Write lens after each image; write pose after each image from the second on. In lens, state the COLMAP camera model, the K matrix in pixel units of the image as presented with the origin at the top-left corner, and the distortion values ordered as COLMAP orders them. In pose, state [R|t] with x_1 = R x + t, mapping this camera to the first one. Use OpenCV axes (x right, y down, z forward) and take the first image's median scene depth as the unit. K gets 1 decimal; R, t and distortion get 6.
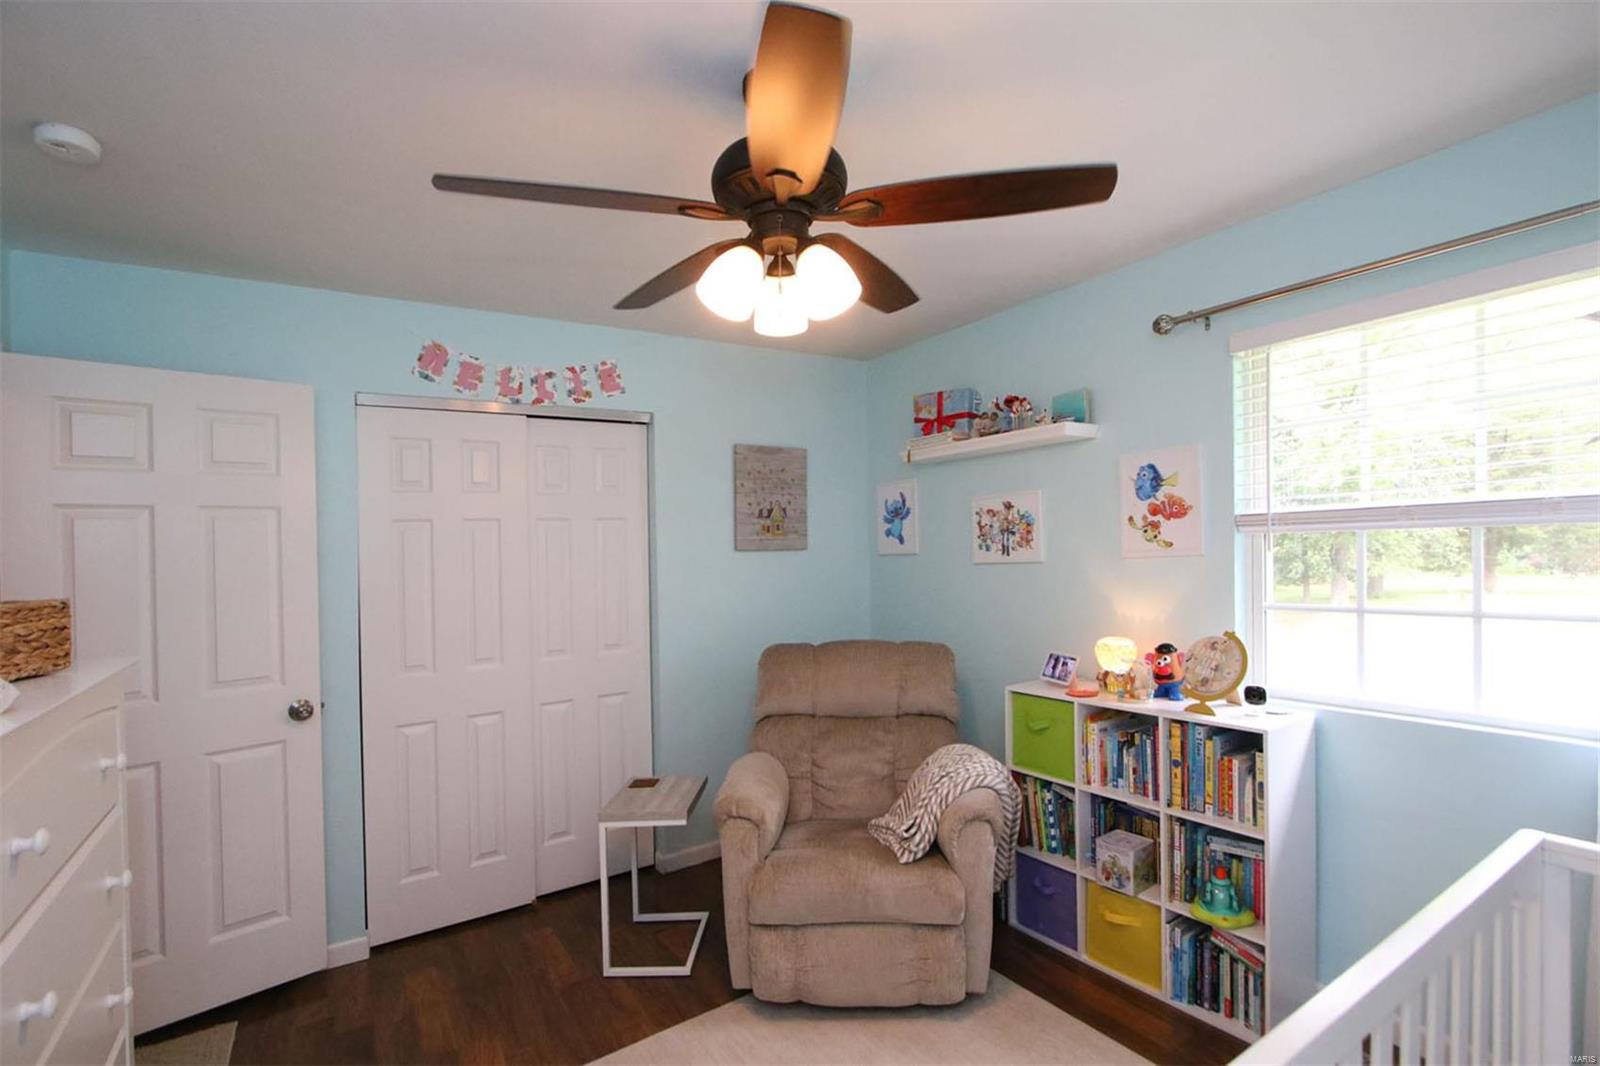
lens RADIAL K [[735.7, 0, 796.3], [0, 735.7, 558.4], [0, 0, 1]] dist [-0.013626, 0.001083]
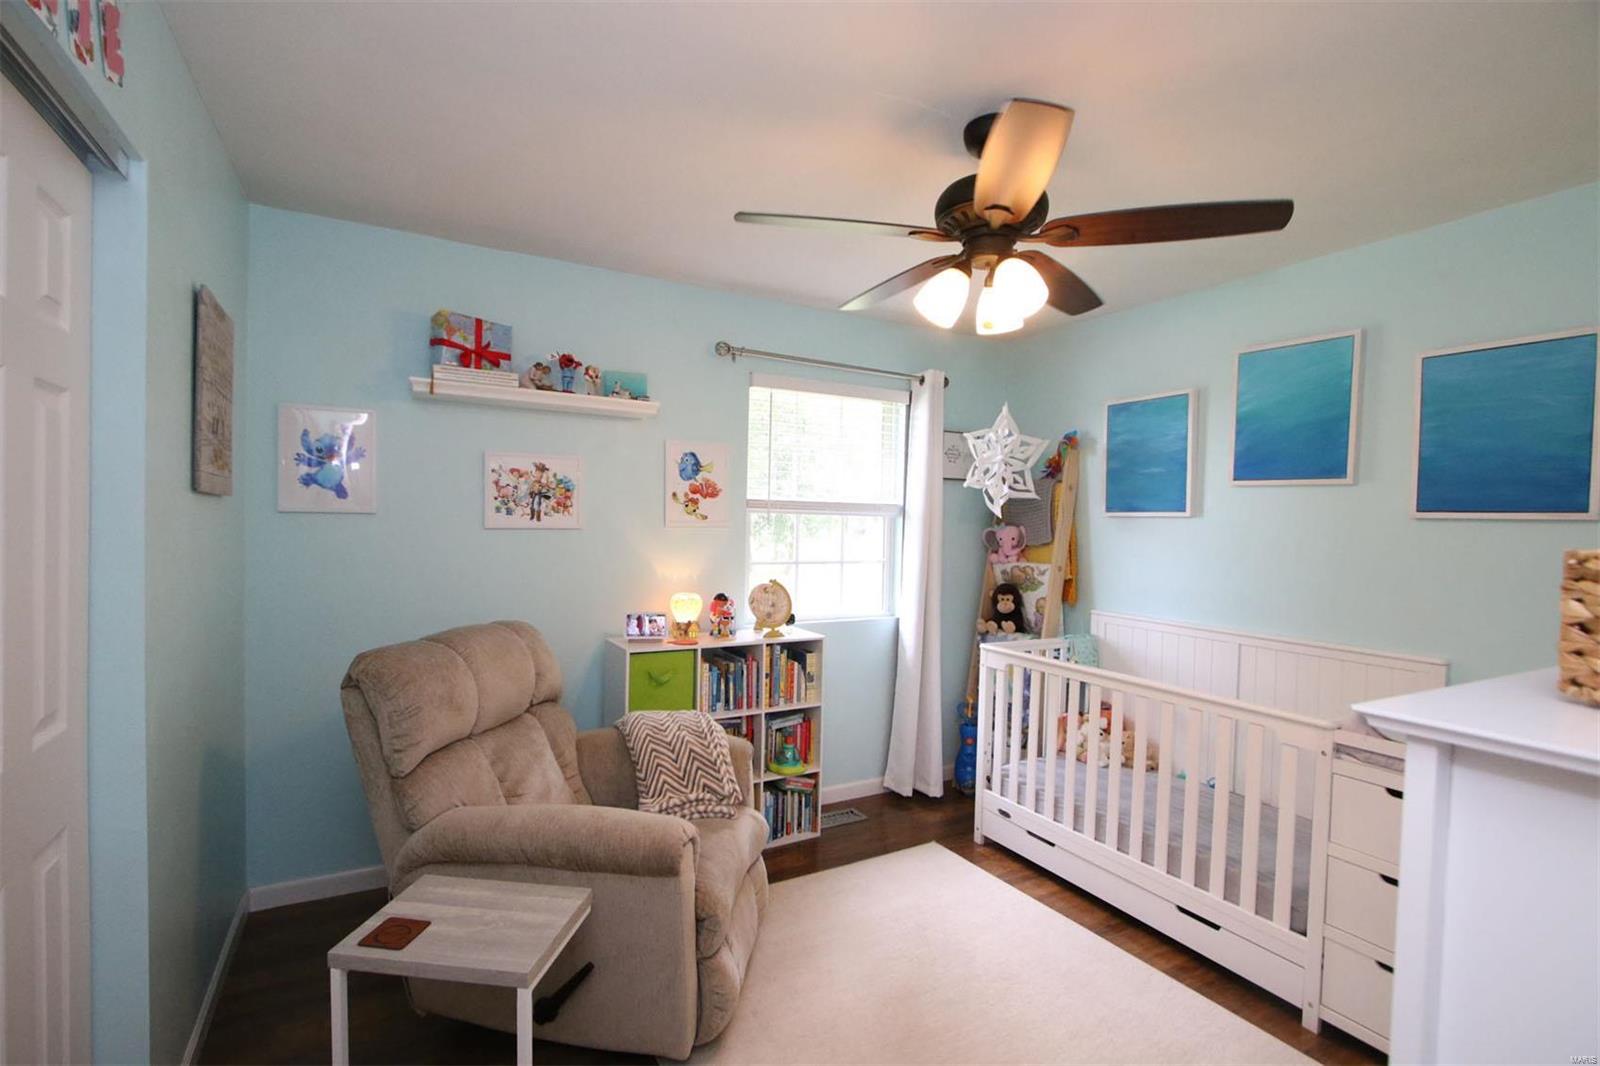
lens RADIAL K [[735.7, 0, 799.3], [0, 735.7, 547.8], [0, 0, 1]] dist [-0.013626, 0.001083]
pose [[0.067401, -0.000356, 0.997726, -0.691376], [-0.014498, 0.999894, 0.001336, 0.027085], [-0.997621, -0.014555, 0.067388, 0.671570]]
